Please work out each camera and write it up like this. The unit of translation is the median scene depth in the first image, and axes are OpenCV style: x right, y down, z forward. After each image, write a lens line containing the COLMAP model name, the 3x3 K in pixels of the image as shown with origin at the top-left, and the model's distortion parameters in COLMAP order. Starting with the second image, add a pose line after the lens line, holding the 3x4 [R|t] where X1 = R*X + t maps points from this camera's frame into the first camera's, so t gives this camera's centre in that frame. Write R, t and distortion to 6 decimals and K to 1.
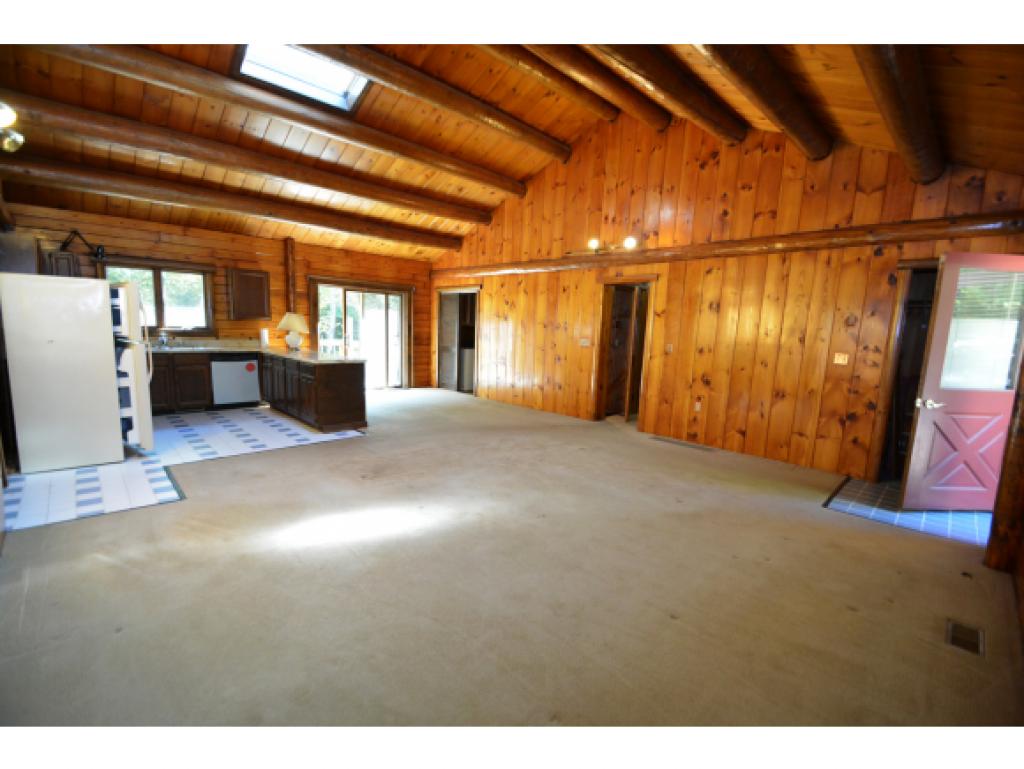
lens RADIAL K [[450.5, 0, 504.9], [0, 450.5, 395.8], [0, 0, 1]] dist [0.022287, -0.019902]
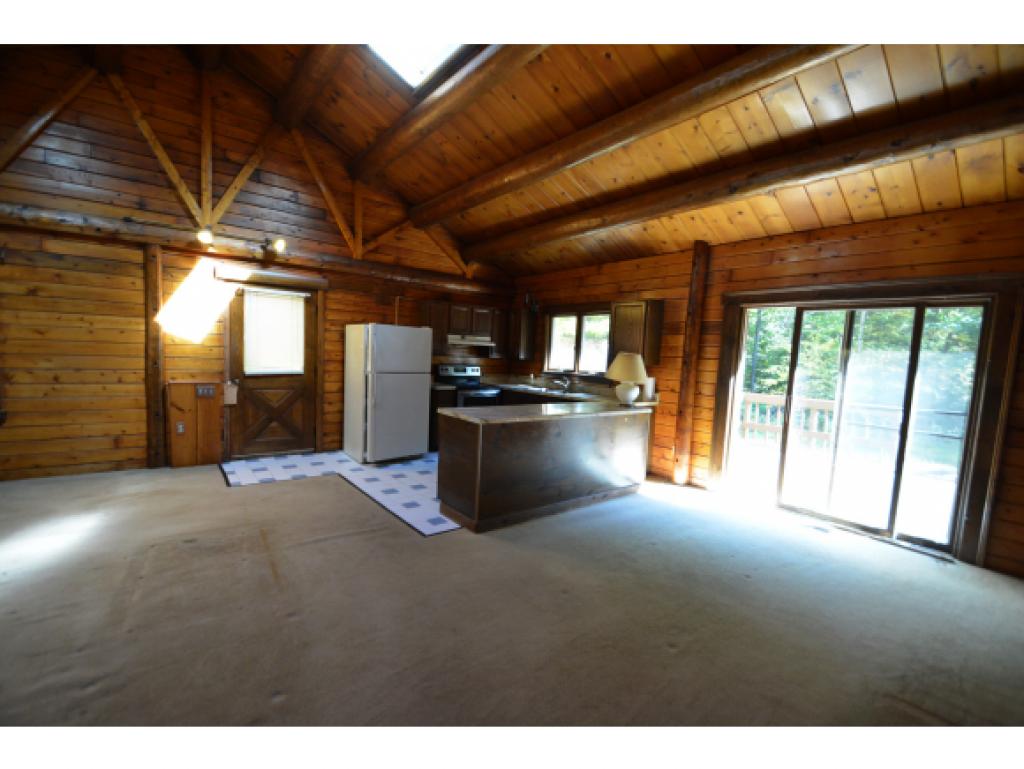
lens RADIAL K [[450.5, 0, 504.9], [0, 450.5, 395.8], [0, 0, 1]] dist [0.022287, -0.019902]
pose [[-0.100193, 0.052666, -0.993573, 0.265244], [-0.201326, 0.976868, 0.072082, -0.154203], [0.974387, 0.207254, -0.087273, 1.042838]]
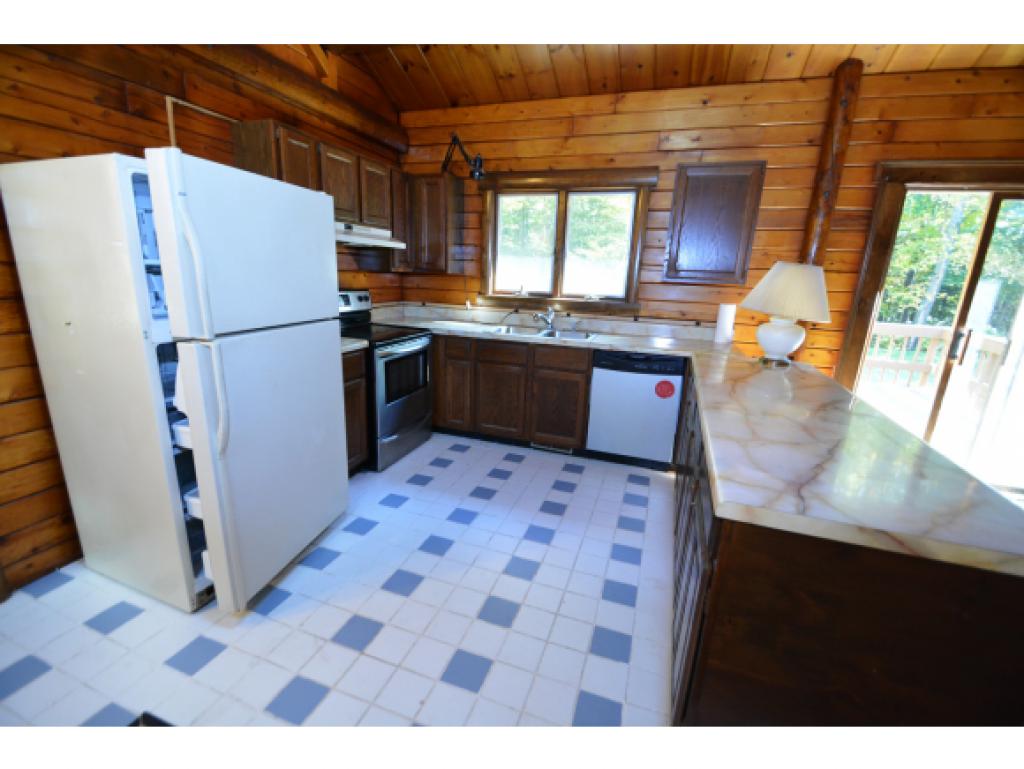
lens RADIAL K [[450.5, 0, 504.9], [0, 450.5, 395.8], [0, 0, 1]] dist [0.022287, -0.019902]
pose [[0.447545, 0.215463, -0.867917, -0.277076], [-0.156583, 0.974427, 0.161162, -0.119125], [0.880446, 0.063773, 0.469838, 0.743123]]
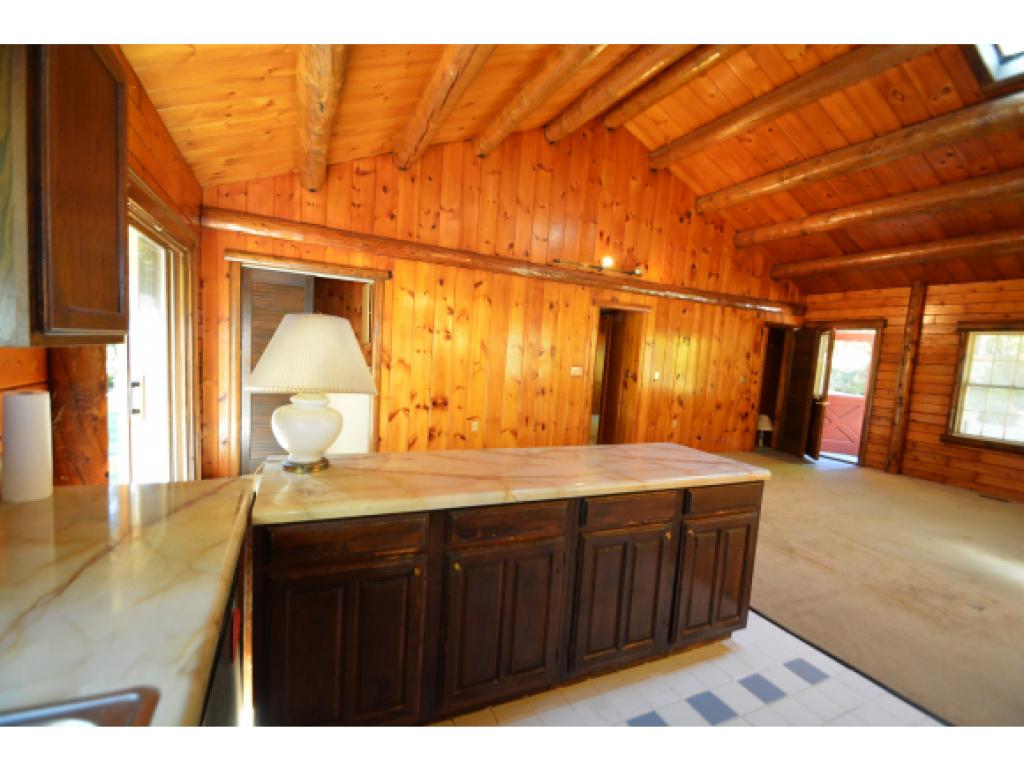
lens RADIAL K [[450.5, 0, 504.9], [0, 450.5, 395.8], [0, 0, 1]] dist [0.022287, -0.019902]
pose [[0.322184, -0.109985, 0.940266, -0.780266], [0.090840, 0.992237, 0.084938, -0.179584], [-0.942308, 0.058048, 0.329674, 0.971175]]
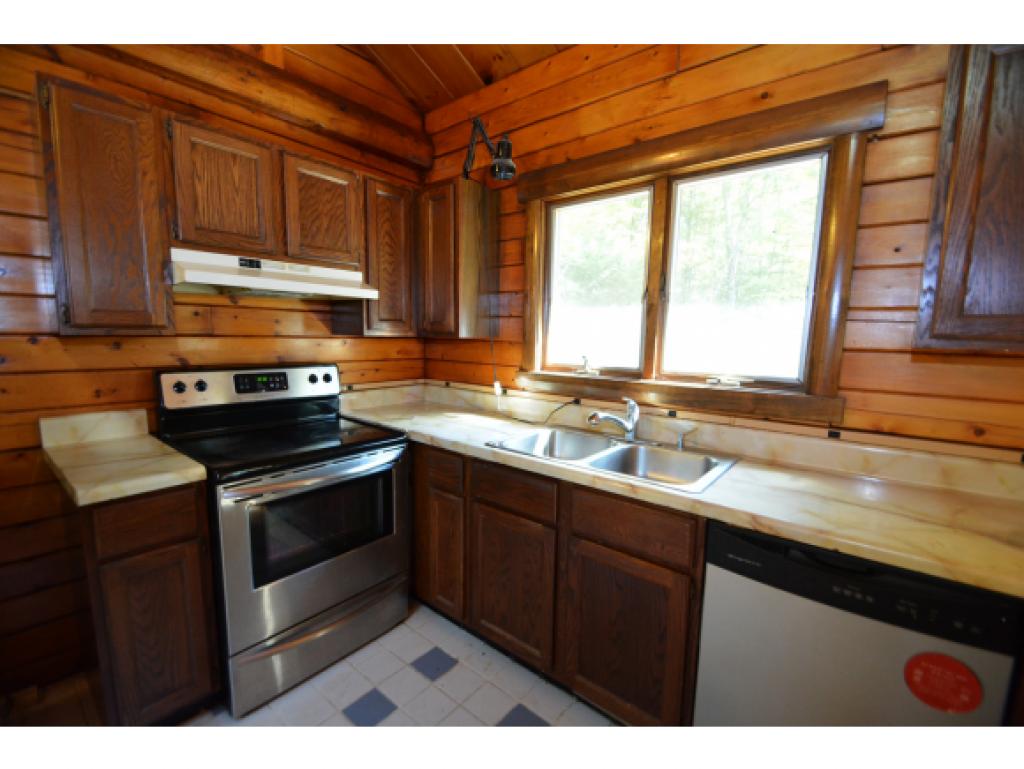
lens RADIAL K [[450.5, 0, 504.9], [0, 450.5, 395.8], [0, 0, 1]] dist [0.022287, -0.019902]
pose [[0.111807, 0.097762, -0.988909, -0.513056], [-0.166081, 0.982991, 0.078399, -0.159522], [0.979753, 0.155473, 0.126141, 0.955497]]
